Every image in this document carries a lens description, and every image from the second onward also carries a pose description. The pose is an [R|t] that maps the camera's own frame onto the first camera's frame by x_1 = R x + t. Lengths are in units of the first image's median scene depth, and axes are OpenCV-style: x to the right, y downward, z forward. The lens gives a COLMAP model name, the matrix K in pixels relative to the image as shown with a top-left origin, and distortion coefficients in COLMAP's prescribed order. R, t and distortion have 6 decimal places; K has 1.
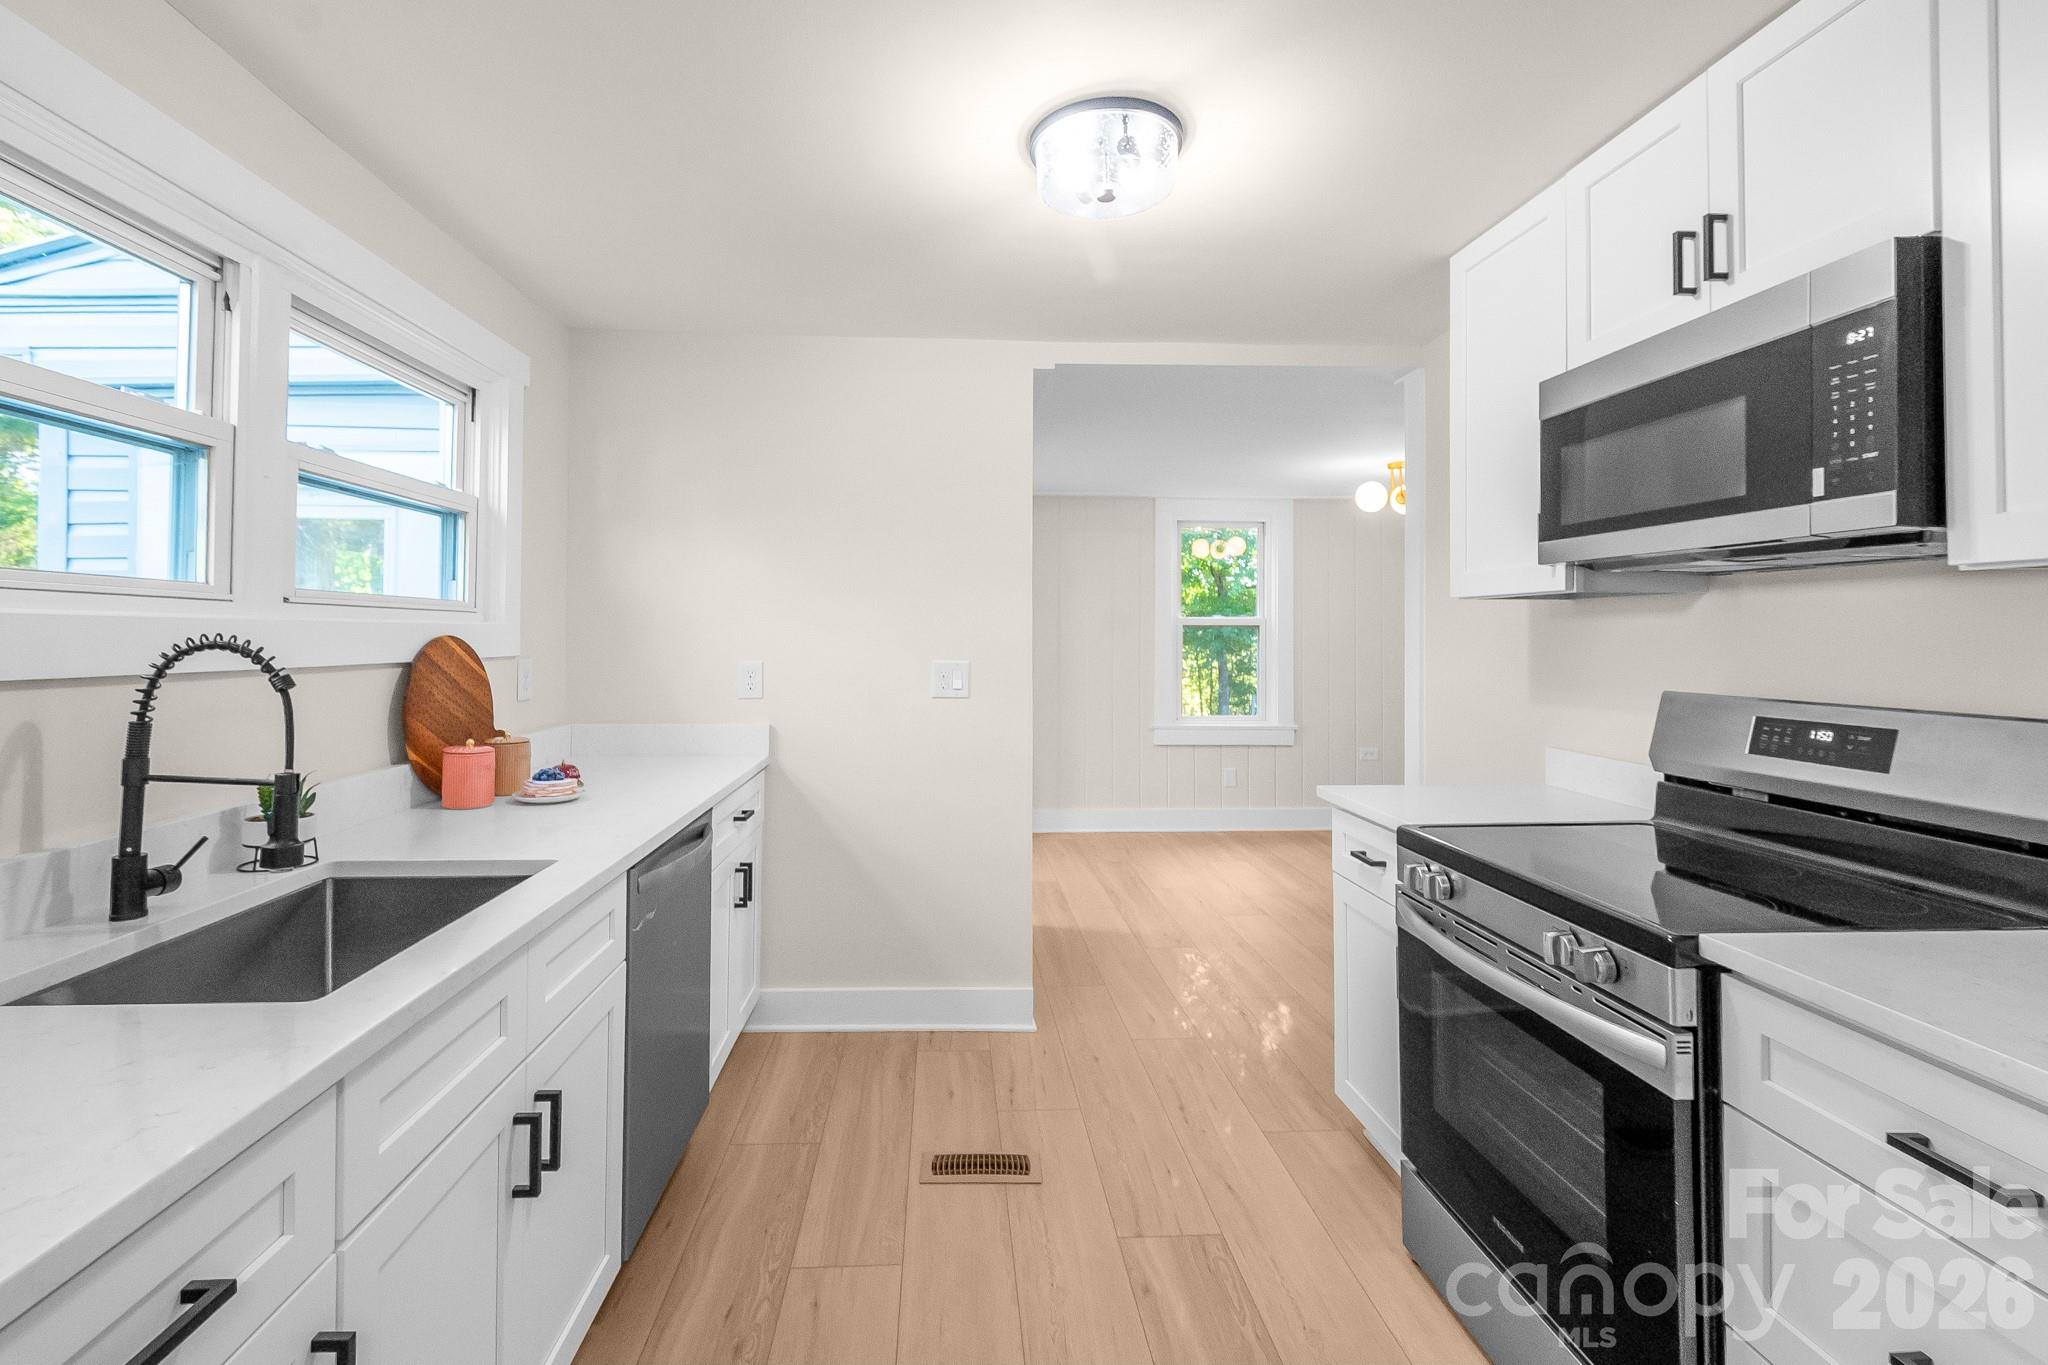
lens RADIAL K [[934.2, 0, 994.3], [0, 934.2, 623.2], [0, 0, 1]] dist [0.009577, -0.003971]
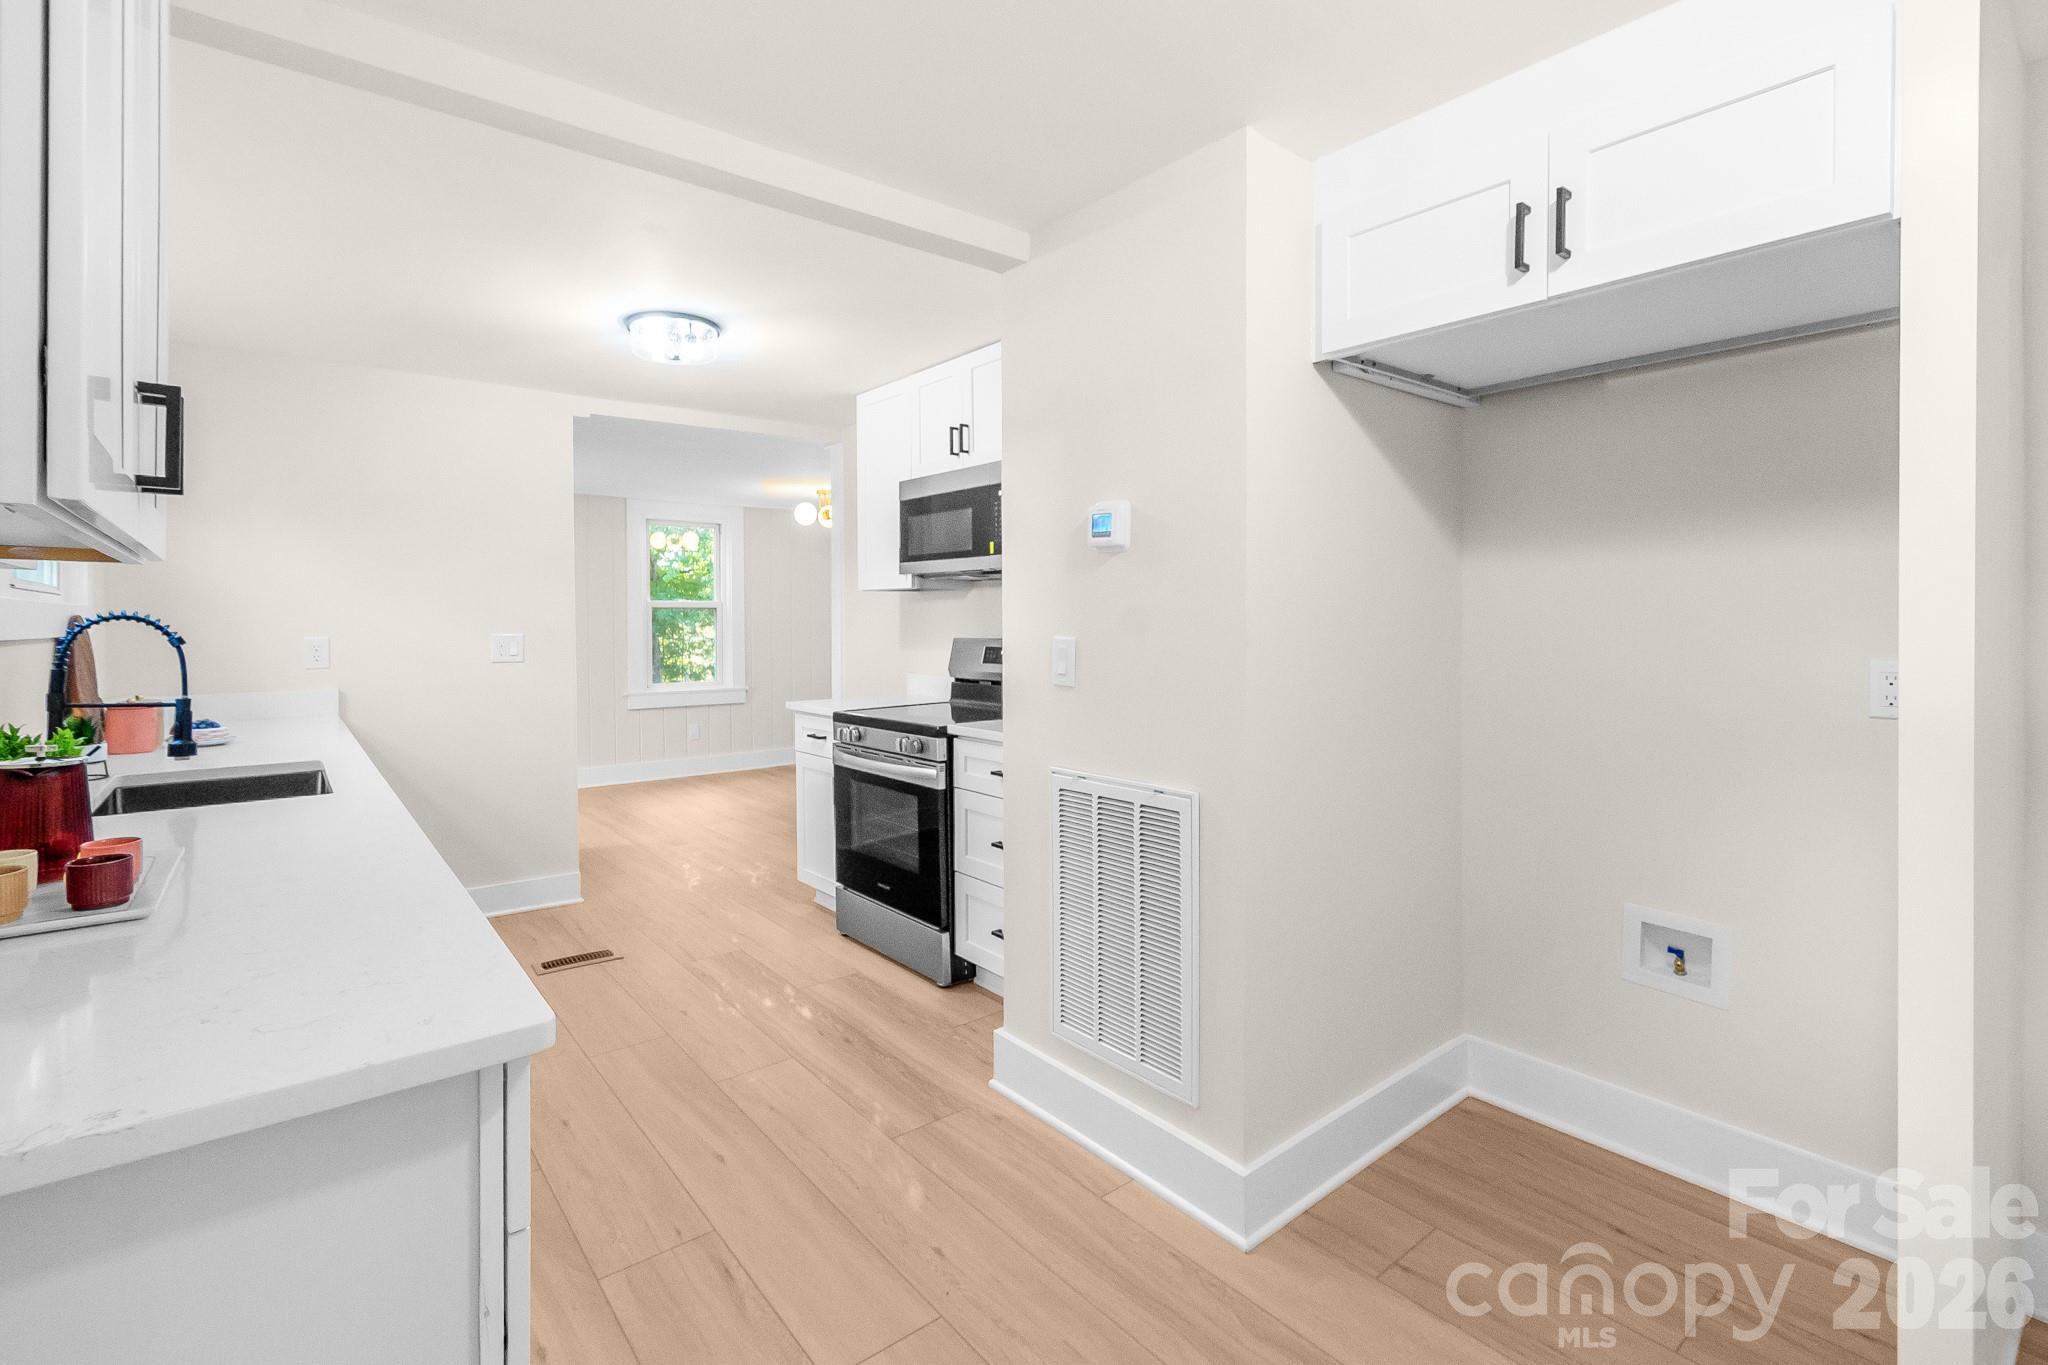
lens RADIAL K [[934.2, 0, 1043.1], [0, 934.2, 624.0], [0, 0, 1]] dist [0.009577, -0.003971]
pose [[0.798451, -0.012961, 0.601920, -0.367141], [0.001857, 0.999816, 0.019067, 0.004667], [-0.602056, -0.014106, 0.798329, -0.762932]]
